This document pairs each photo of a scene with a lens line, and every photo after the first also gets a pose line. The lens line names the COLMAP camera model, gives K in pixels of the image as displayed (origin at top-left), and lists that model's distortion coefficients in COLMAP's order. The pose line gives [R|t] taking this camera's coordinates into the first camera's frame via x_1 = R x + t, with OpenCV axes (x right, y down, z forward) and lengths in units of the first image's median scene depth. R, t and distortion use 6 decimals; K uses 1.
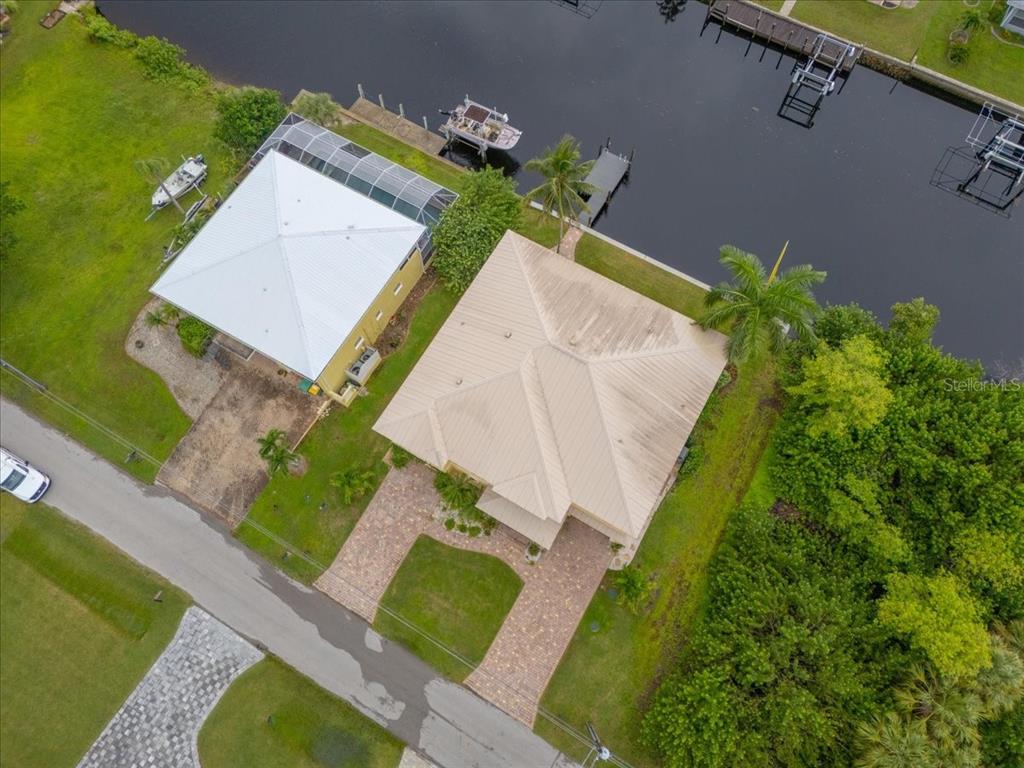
lens RADIAL K [[754.8, 0, 517.0], [0, 754.8, 367.2], [0, 0, 1]] dist [0.059898, -0.044789]
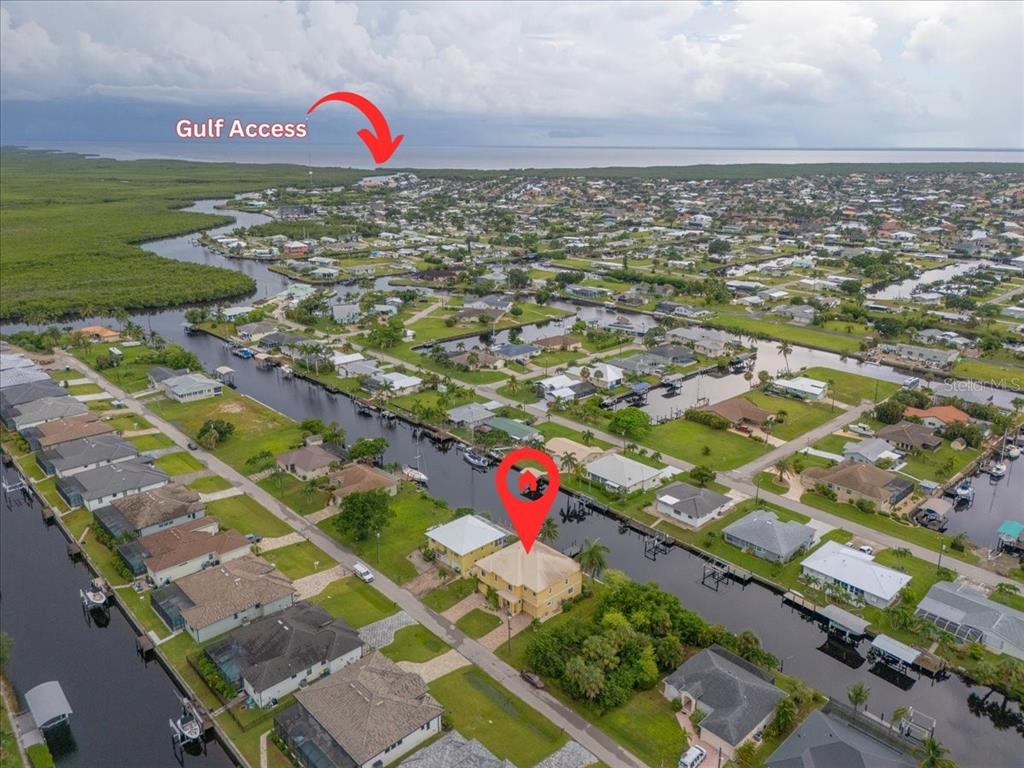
lens RADIAL K [[754.8, 0, 514.1], [0, 754.8, 382.4], [0, 0, 1]] dist [0.059898, -0.044789]
pose [[0.957190, 0.101897, -0.270933, 0.800463], [-0.272264, 0.634750, -0.723163, 1.912307], [0.098287, 0.765969, 0.635320, -1.735570]]
